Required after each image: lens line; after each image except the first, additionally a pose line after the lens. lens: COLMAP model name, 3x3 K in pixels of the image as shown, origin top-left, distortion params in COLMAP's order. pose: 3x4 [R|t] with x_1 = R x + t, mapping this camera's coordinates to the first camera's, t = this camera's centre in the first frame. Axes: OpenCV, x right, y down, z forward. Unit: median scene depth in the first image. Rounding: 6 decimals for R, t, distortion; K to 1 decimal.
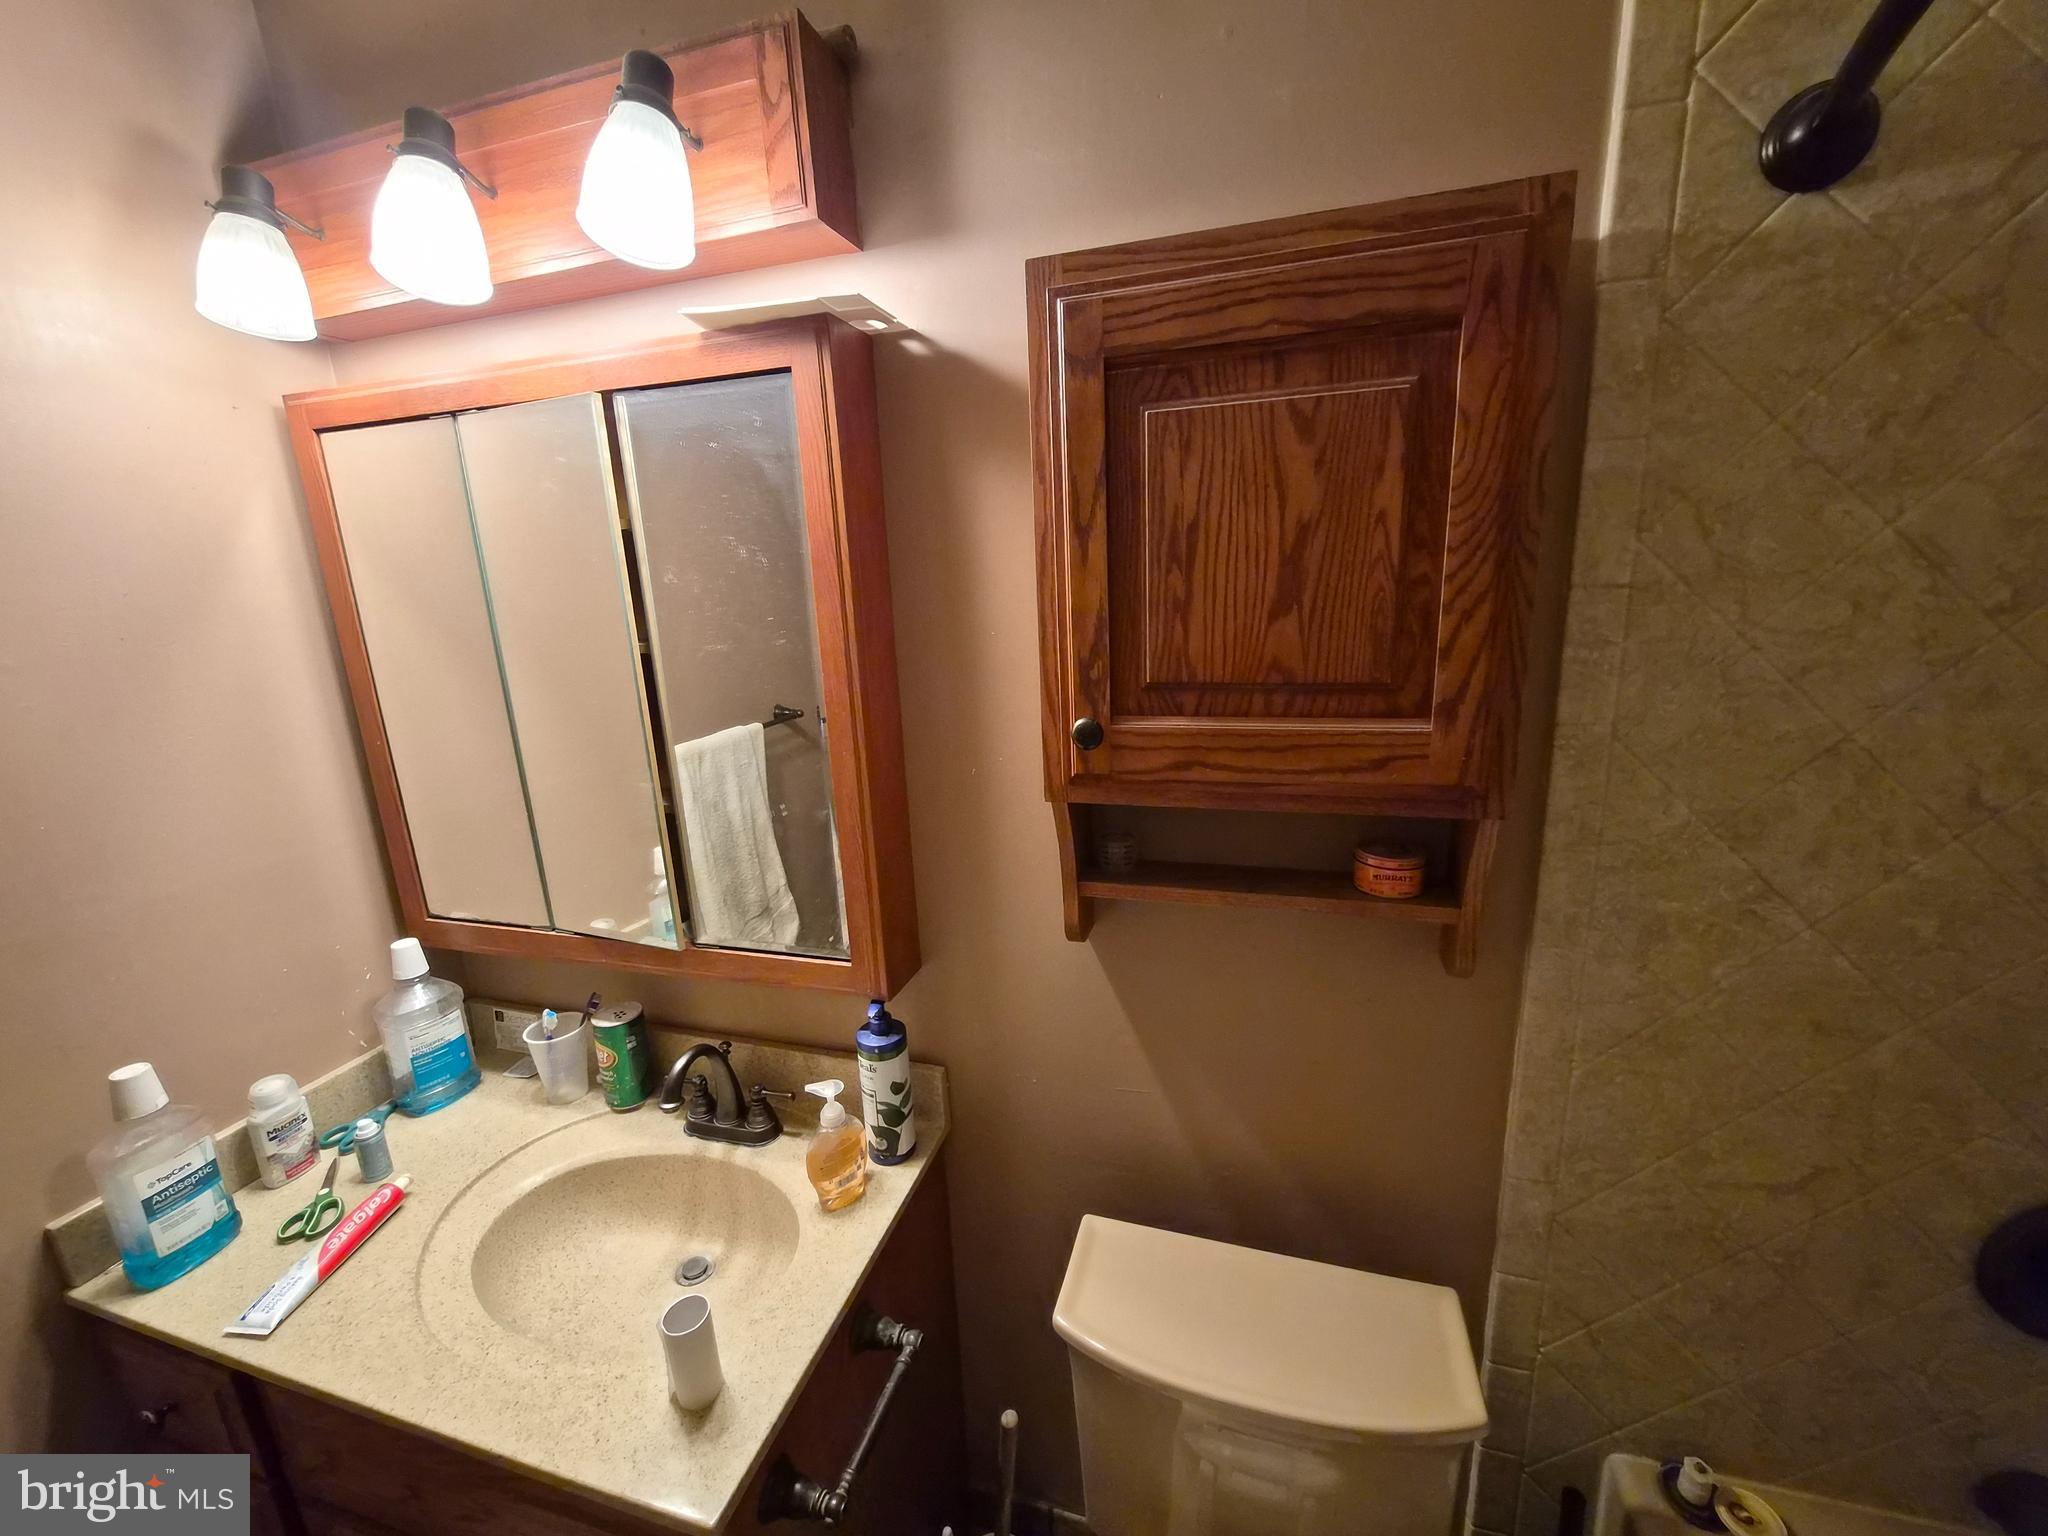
lens RADIAL K [[803.7, 0, 1025.4], [0, 803.7, 765.8], [0, 0, 1]] dist [-0.004302, 0.000515]
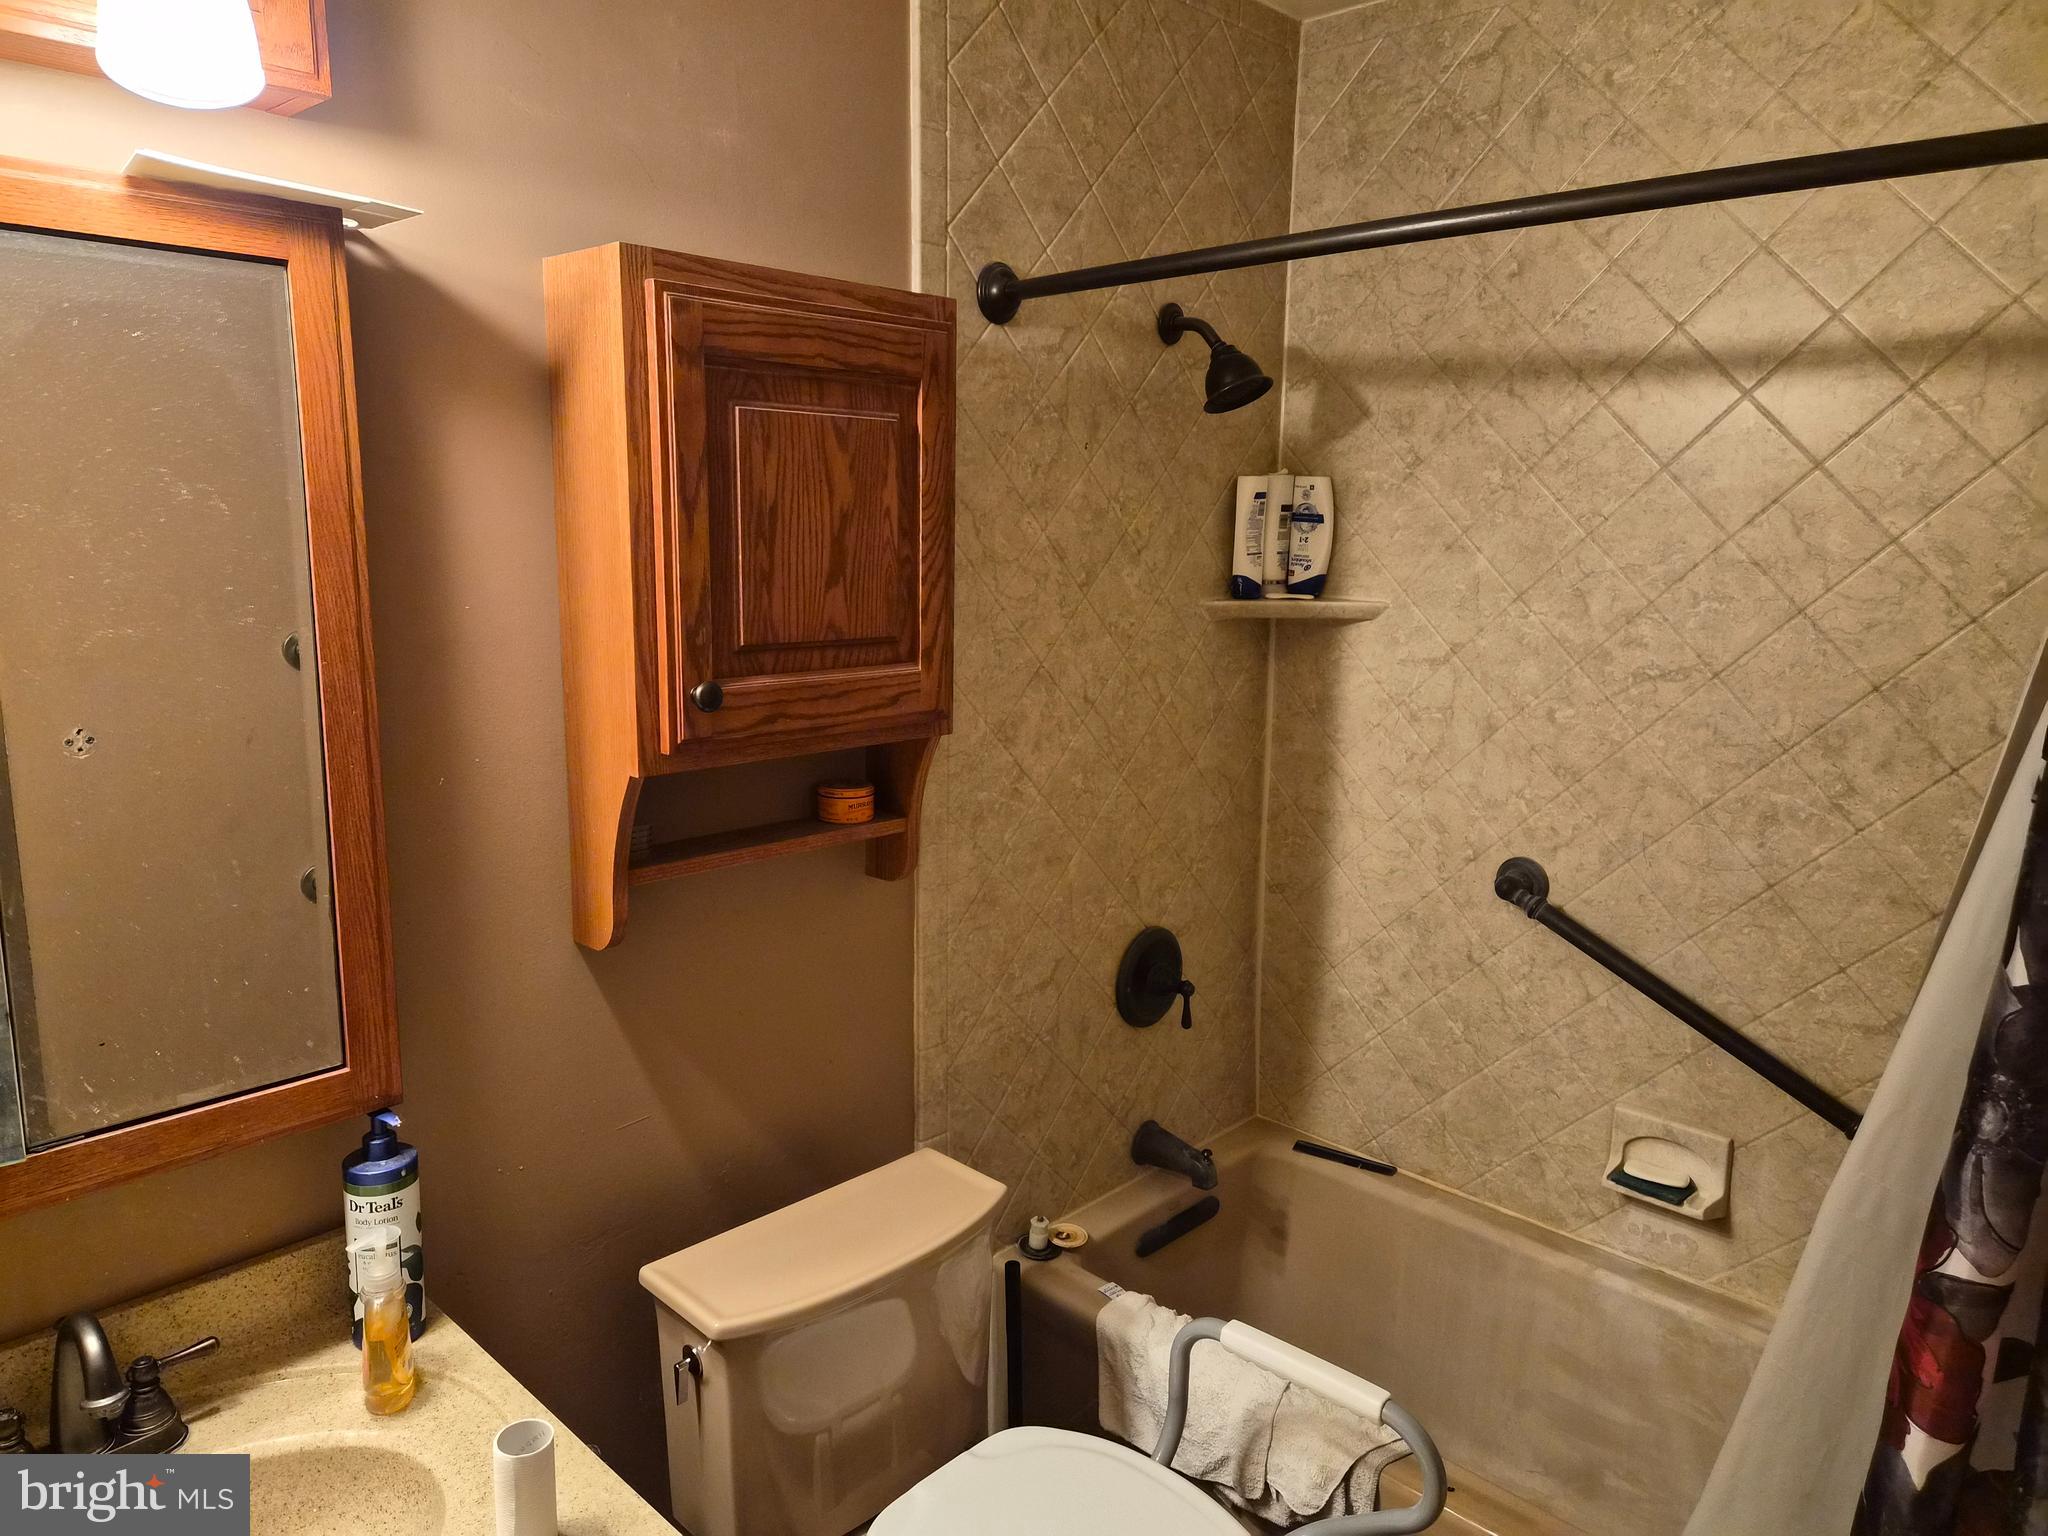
lens RADIAL K [[1380.1, 0, 1004.8], [0, 1380.1, 767.1], [0, 0, 1]] dist [0.065895, -0.060431]
pose [[0.460586, -0.109582, 0.880825, -1.444379], [0.174592, 0.984148, 0.031142, 0.066554], [-0.870275, 0.139442, 0.472417, -0.189546]]
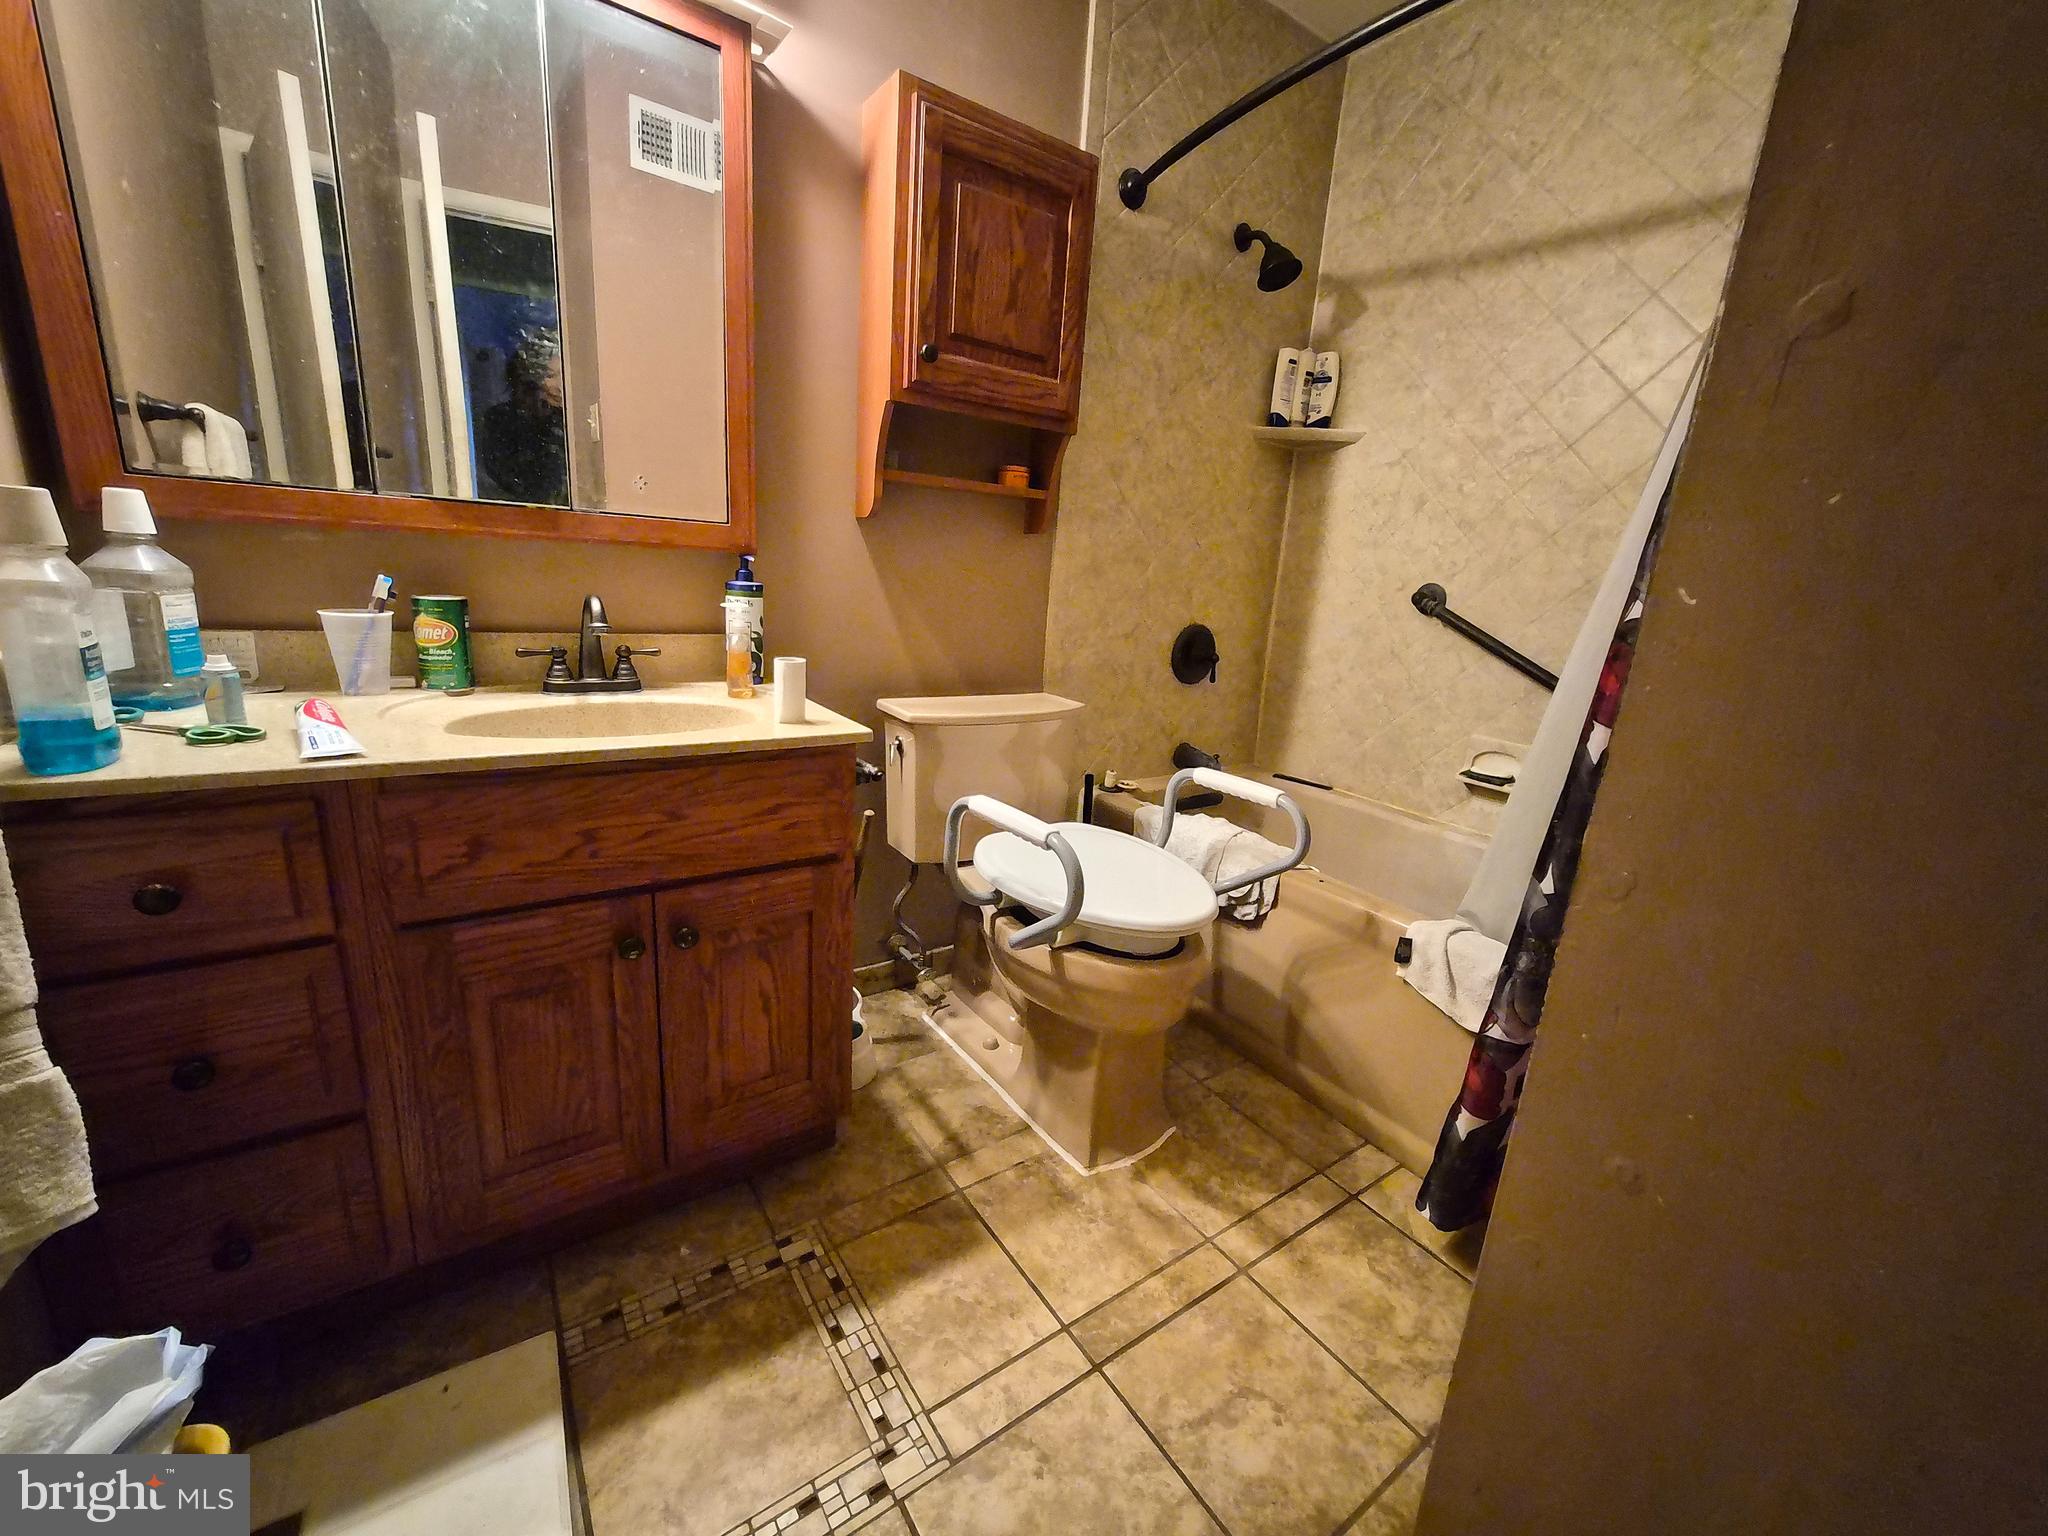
lens RADIAL K [[803.7, 0, 1019.7], [0, 803.7, 778.7], [0, 0, 1]] dist [-0.004302, 0.000515]
pose [[0.618463, -0.114594, 0.777413, -1.458686], [0.091187, 0.993092, 0.073843, 0.886189], [-0.780505, 0.025221, 0.624641, -0.326118]]
